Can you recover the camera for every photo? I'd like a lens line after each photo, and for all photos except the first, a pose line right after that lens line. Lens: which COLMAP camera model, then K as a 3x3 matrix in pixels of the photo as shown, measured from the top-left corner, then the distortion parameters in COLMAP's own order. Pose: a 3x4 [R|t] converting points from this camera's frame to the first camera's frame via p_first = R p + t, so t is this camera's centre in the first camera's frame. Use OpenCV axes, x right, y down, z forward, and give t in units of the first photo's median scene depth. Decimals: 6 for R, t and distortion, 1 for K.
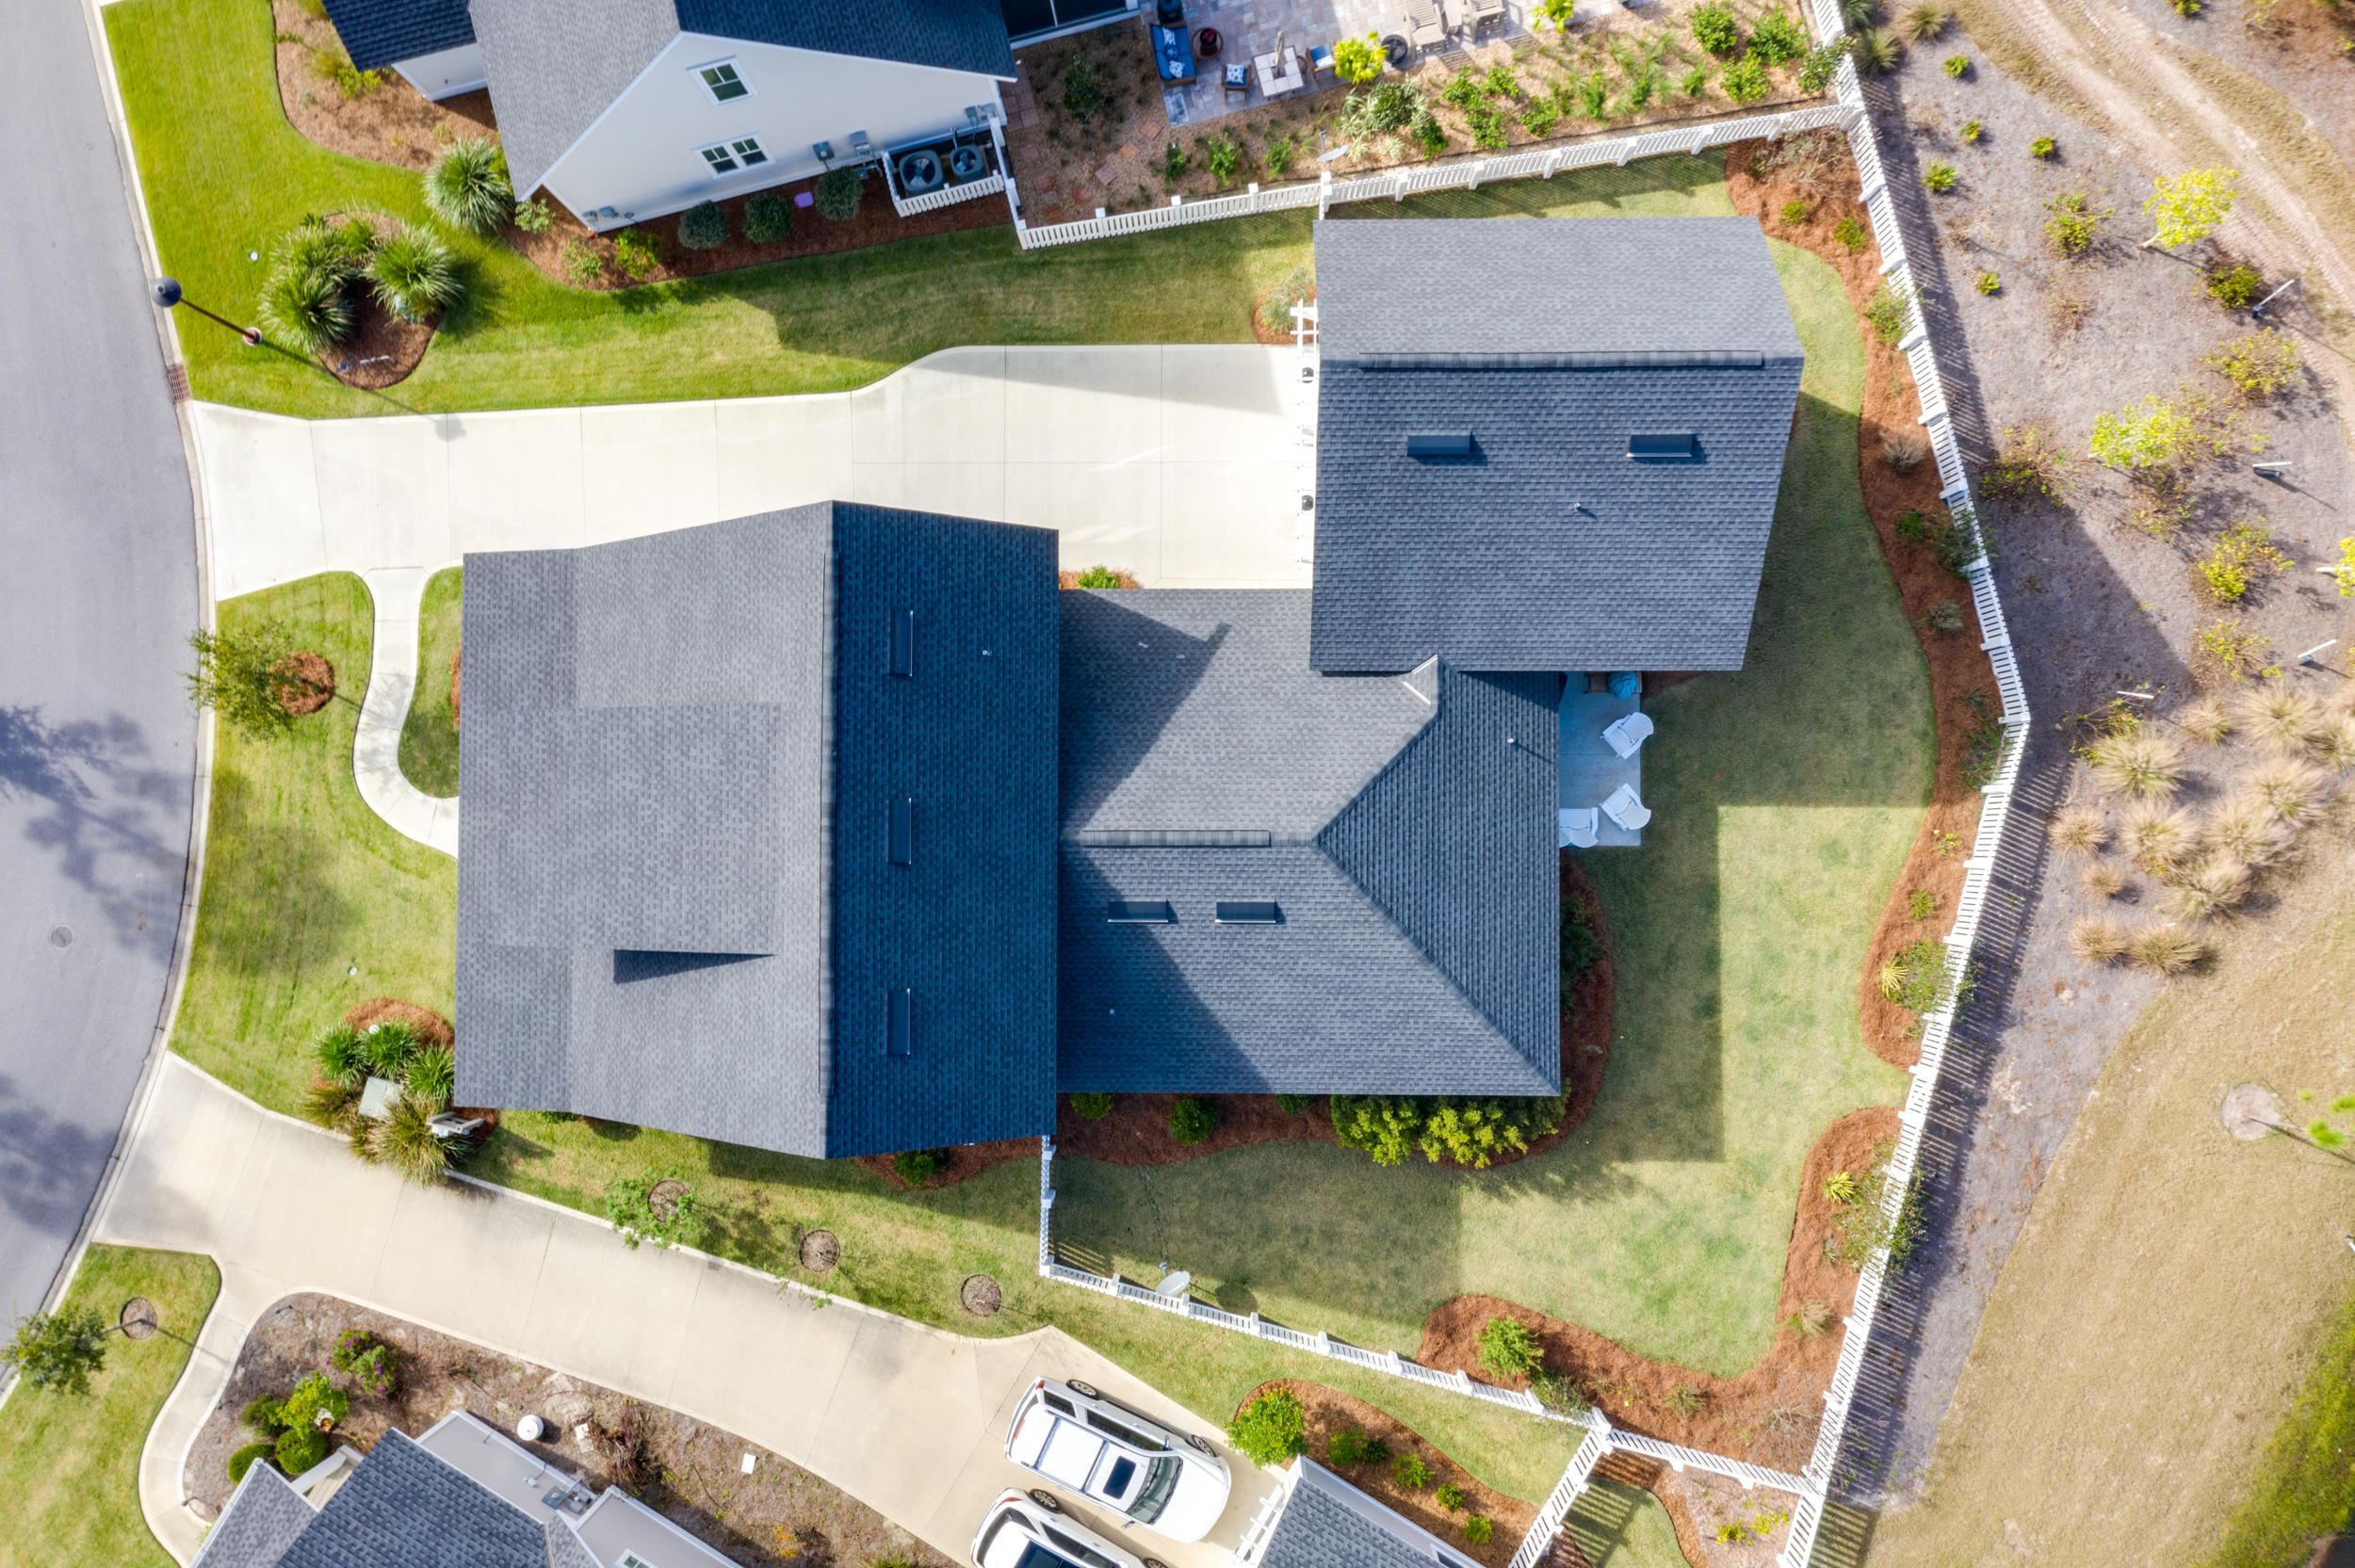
lens RADIAL K [[1893.9, 0, 1177.5], [0, 1893.9, 784.0], [0, 0, 1]] dist [0.010571, 0.007296]
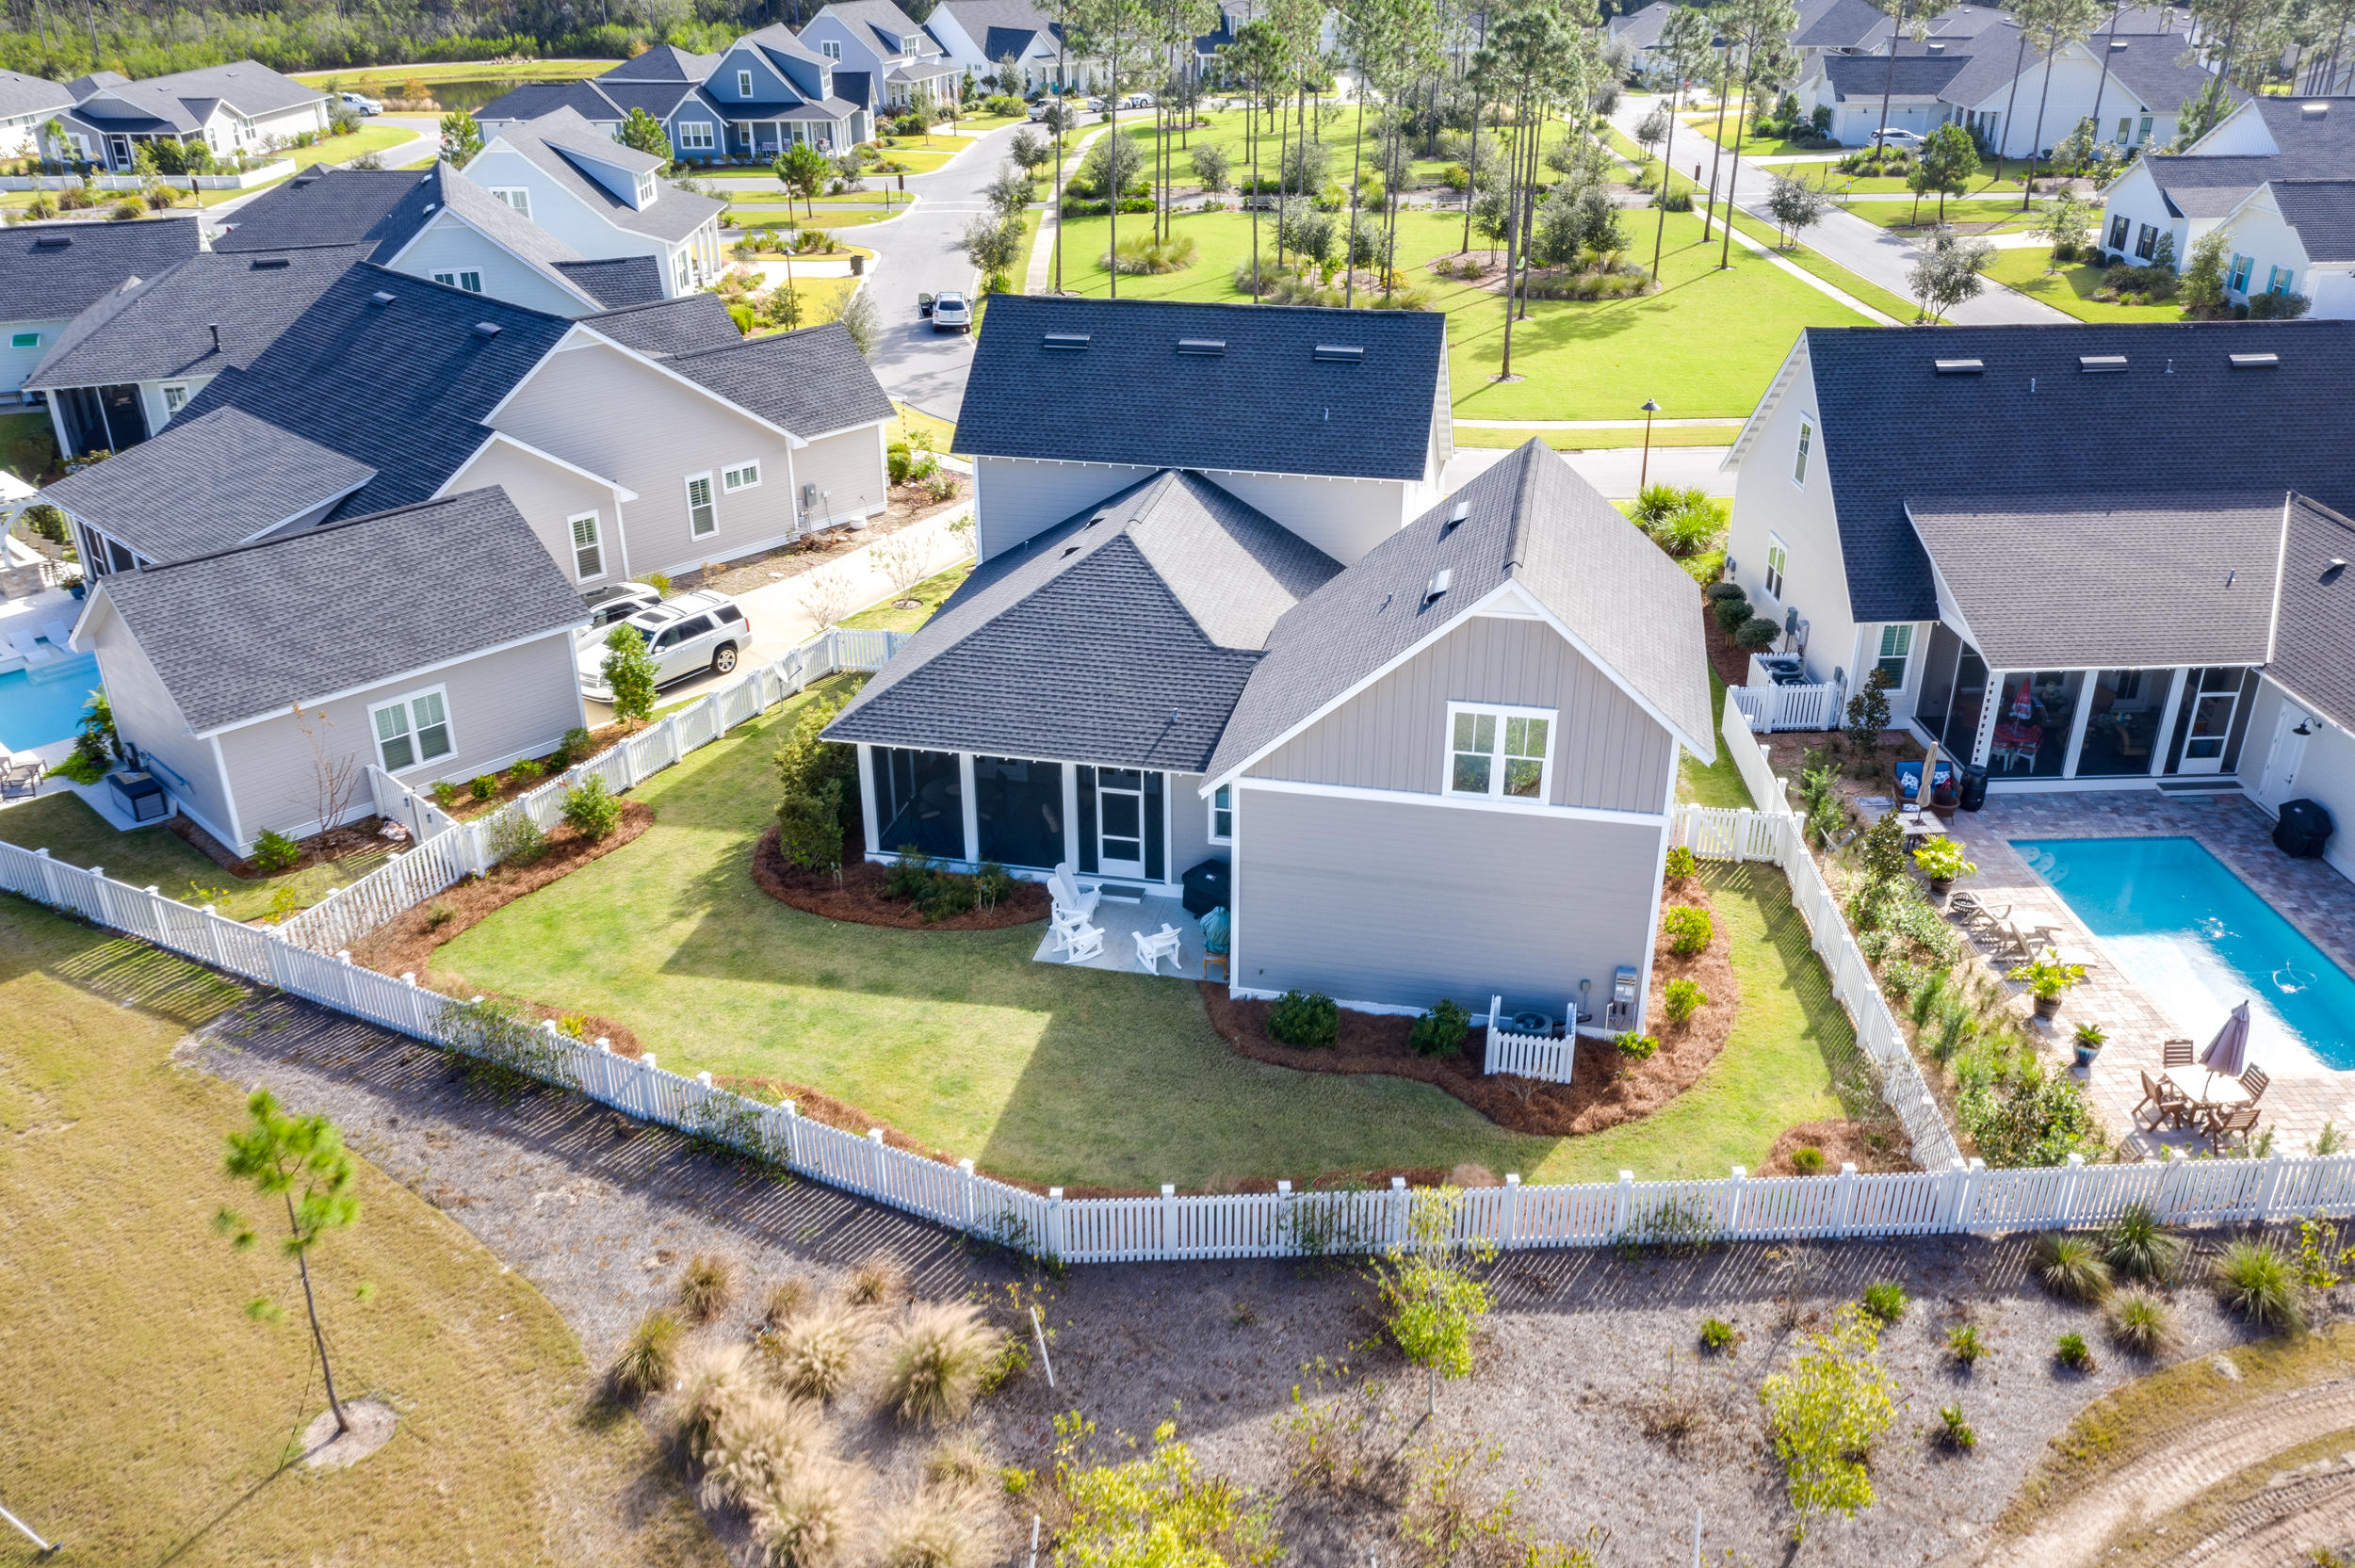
lens RADIAL K [[1893.9, 0, 1177.5], [0, 1893.9, 784.0], [0, 0, 1]] dist [0.010571, 0.007296]
pose [[-0.213379, 0.454942, -0.864579, 0.947449], [-0.975935, -0.058549, 0.210053, -0.211099], [0.044941, 0.888594, 0.456487, 0.536203]]
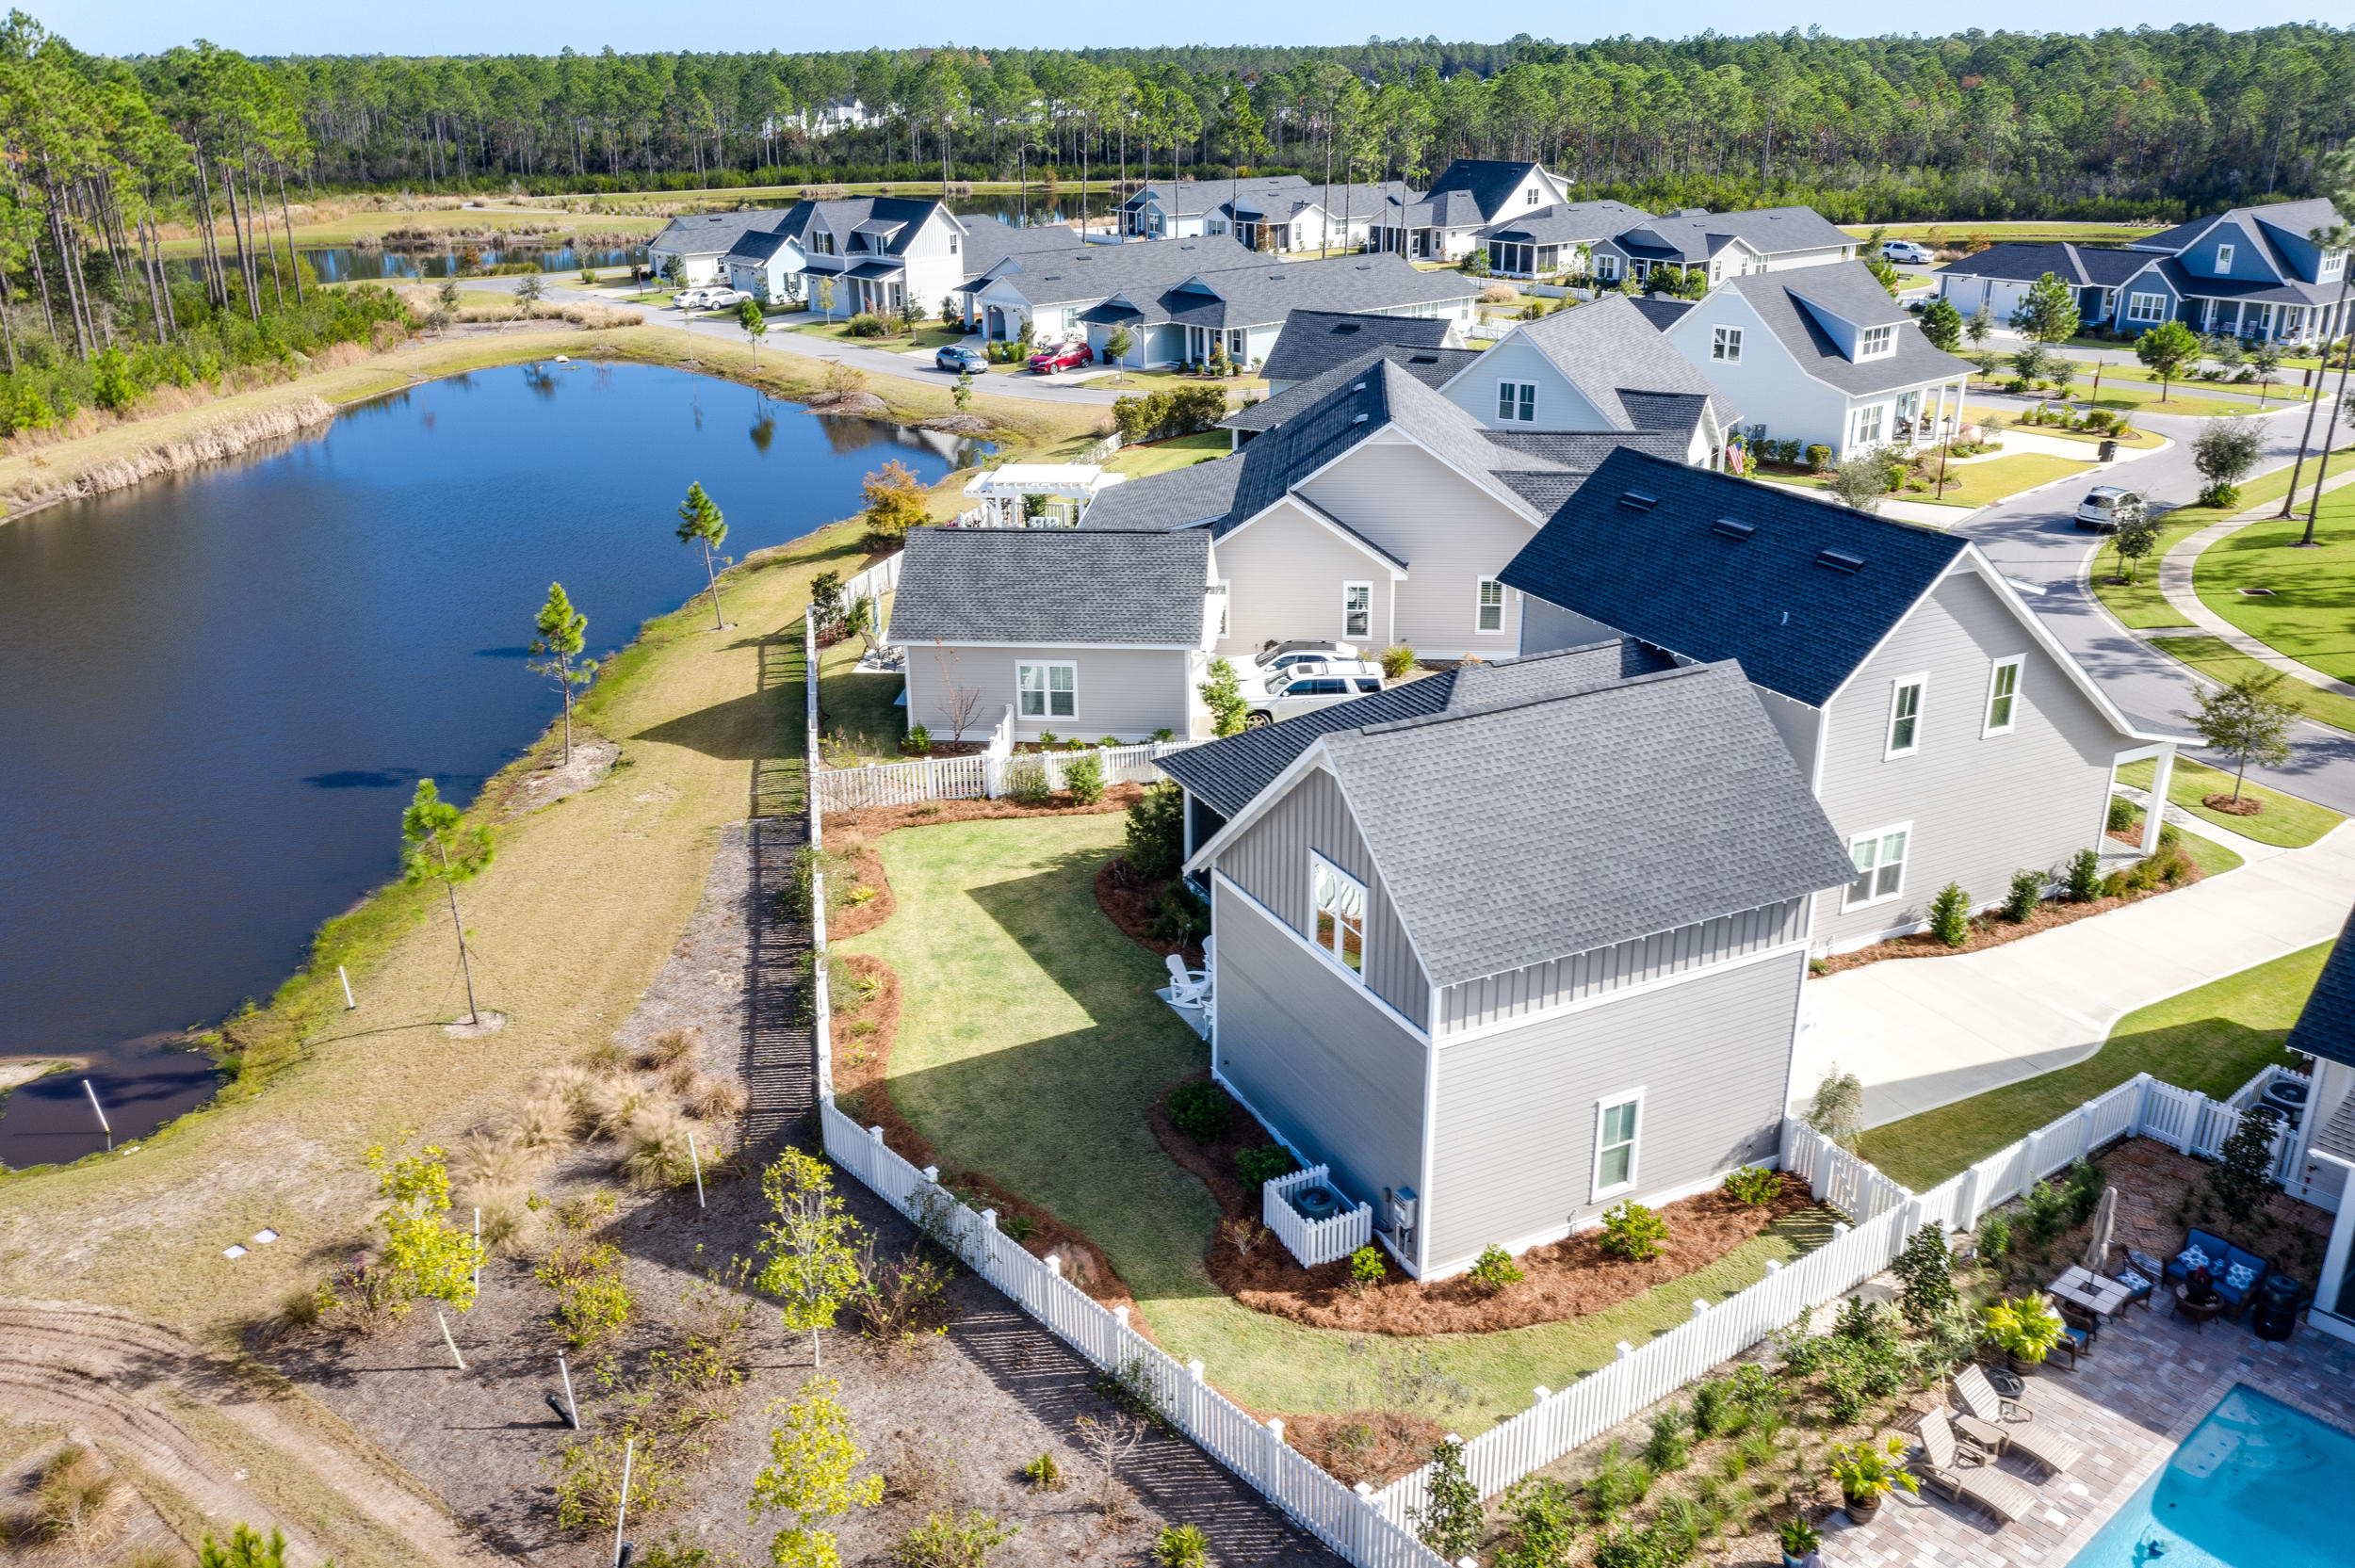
lens RADIAL K [[1893.9, 0, 1177.5], [0, 1893.9, 784.0], [0, 0, 1]] dist [0.010571, 0.007296]
pose [[-0.893713, 0.199338, -0.401923, 0.606603], [-0.445628, -0.290787, 0.846675, -0.770918], [0.051900, 0.935792, 0.348711, 0.562539]]
